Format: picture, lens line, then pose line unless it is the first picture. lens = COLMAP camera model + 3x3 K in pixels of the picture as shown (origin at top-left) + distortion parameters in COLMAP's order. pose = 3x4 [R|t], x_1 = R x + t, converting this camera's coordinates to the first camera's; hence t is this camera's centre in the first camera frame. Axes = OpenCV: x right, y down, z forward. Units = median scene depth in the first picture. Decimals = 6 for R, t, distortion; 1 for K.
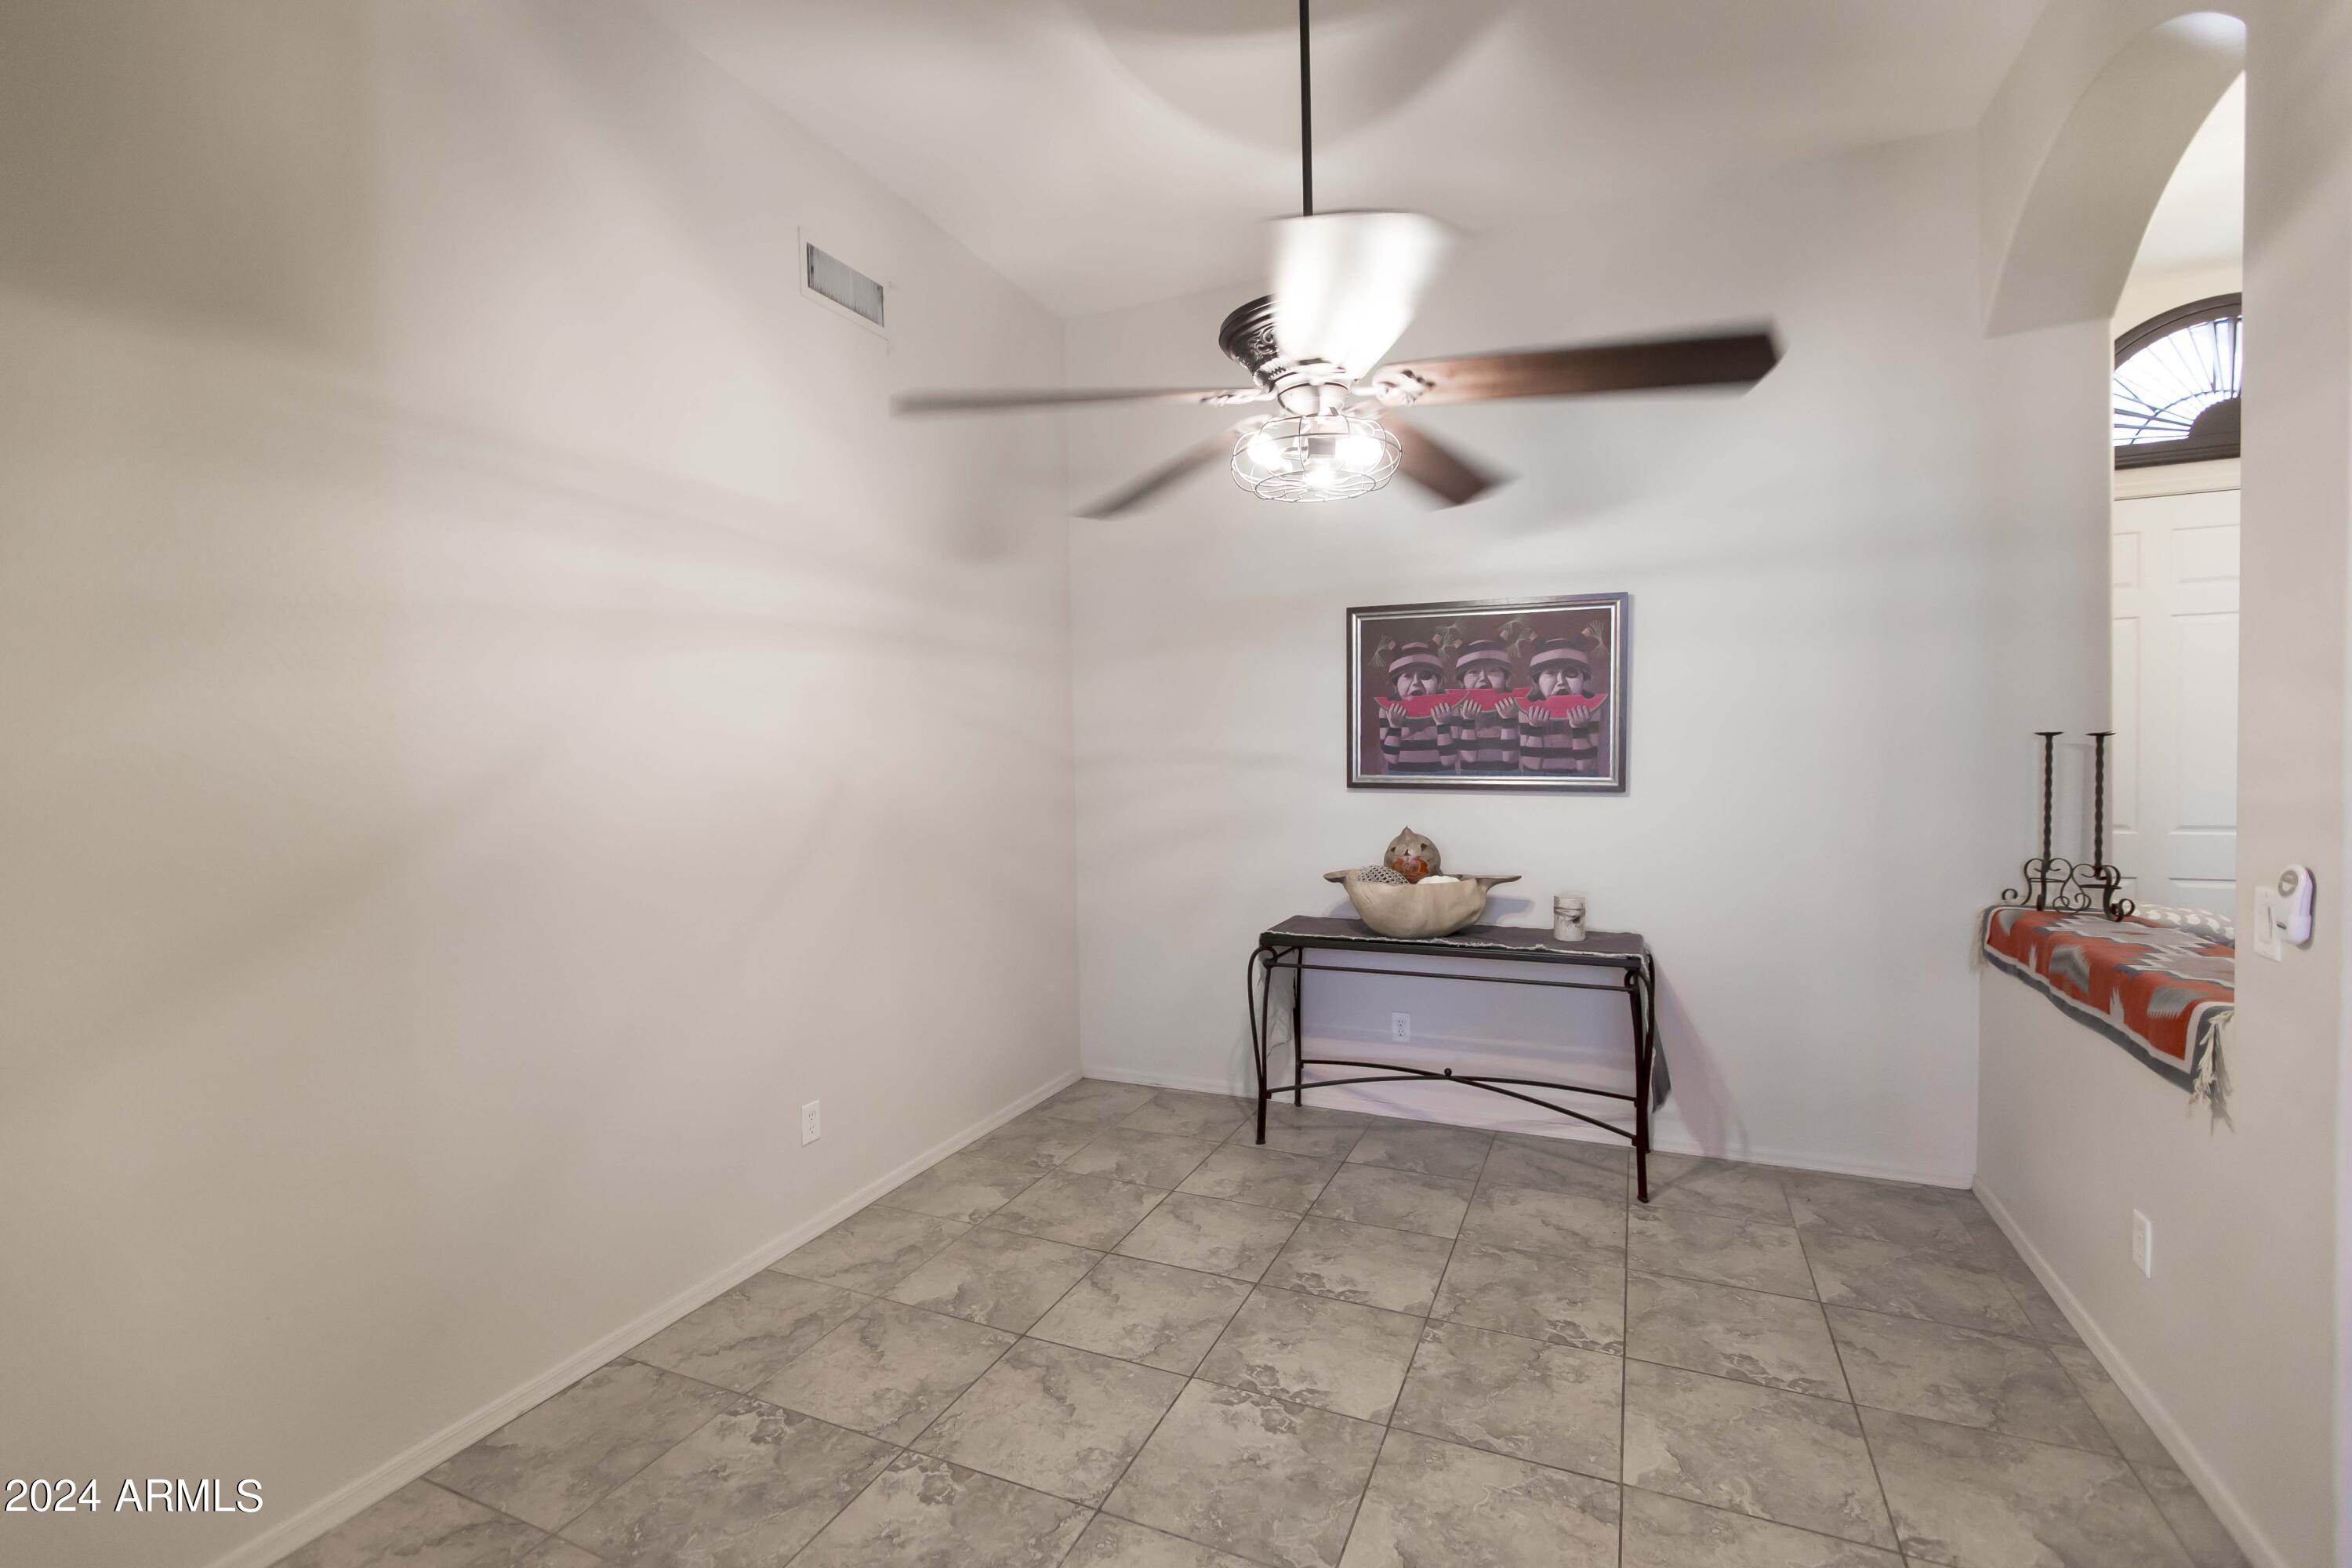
lens RADIAL K [[1031.7, 0, 1176.0], [0, 1031.7, 784.0], [0, 0, 1]] dist [0.000396, -0.000097]
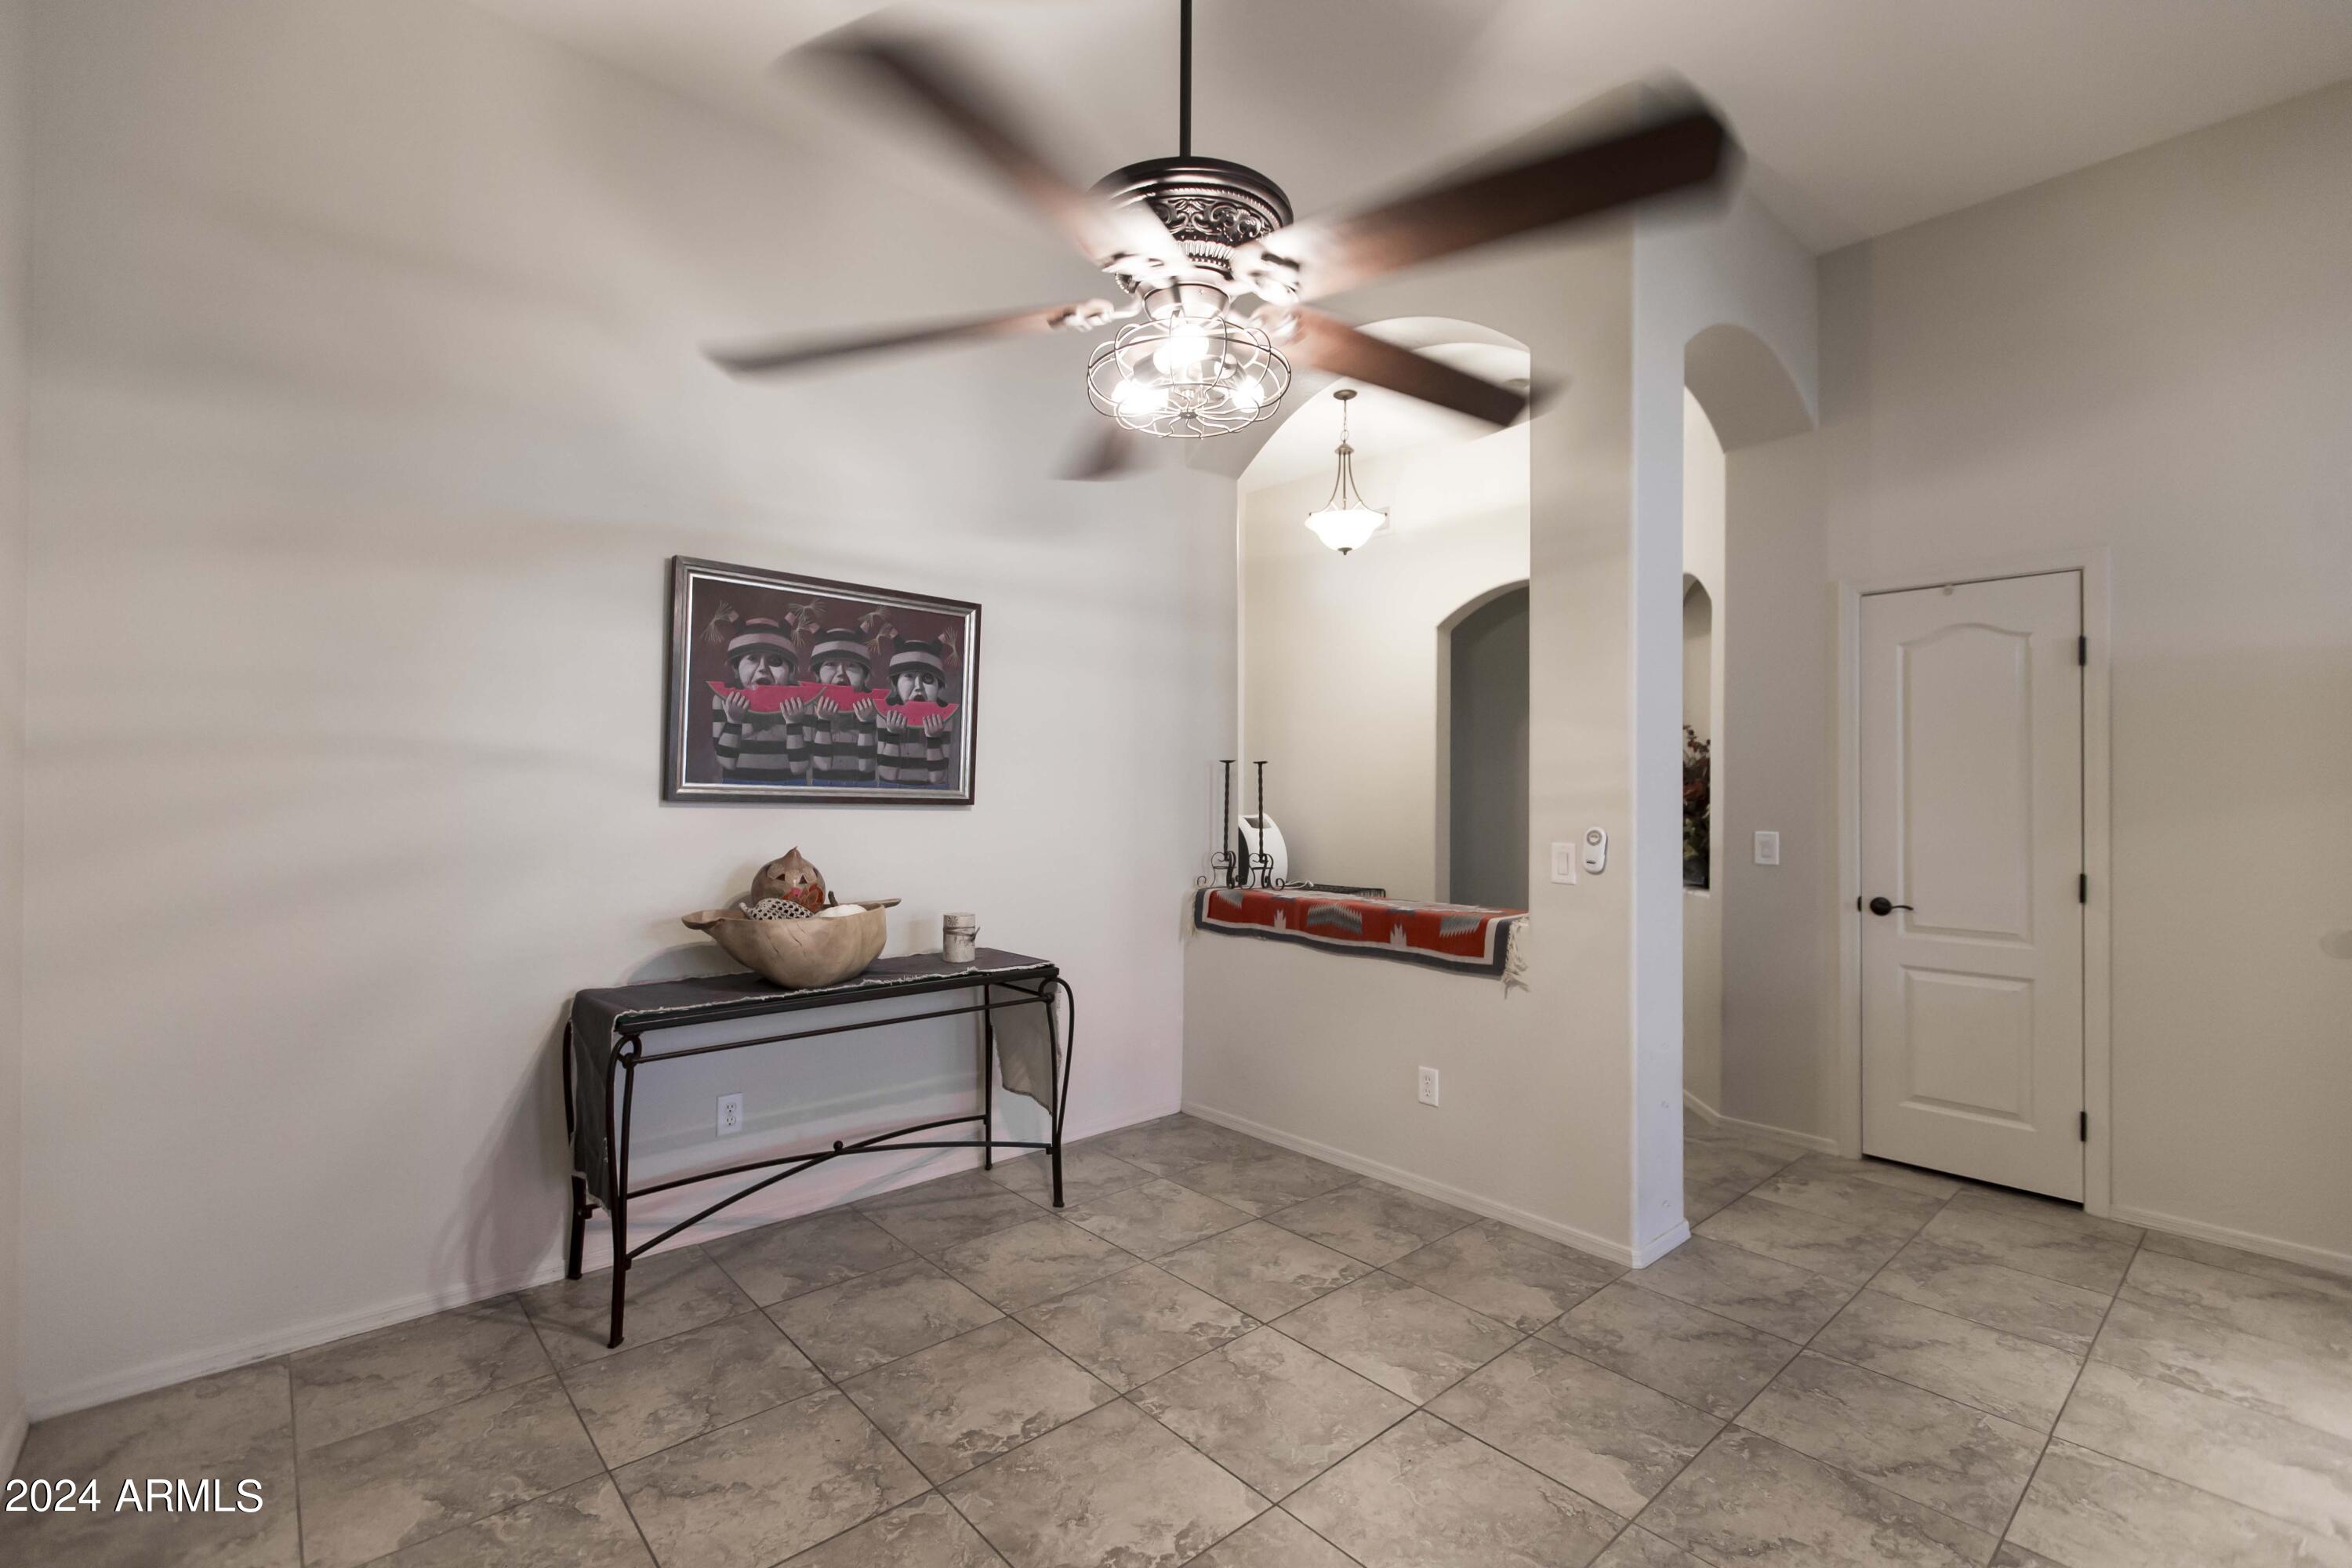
lens RADIAL K [[1031.7, 0, 1176.0], [0, 1031.7, 784.0], [0, 0, 1]] dist [0.000396, -0.000097]
pose [[0.417285, 0.023997, 0.908459, -0.373297], [0.013135, 0.999388, -0.032432, 0.021740], [-0.908681, 0.025465, 0.416714, 0.403896]]
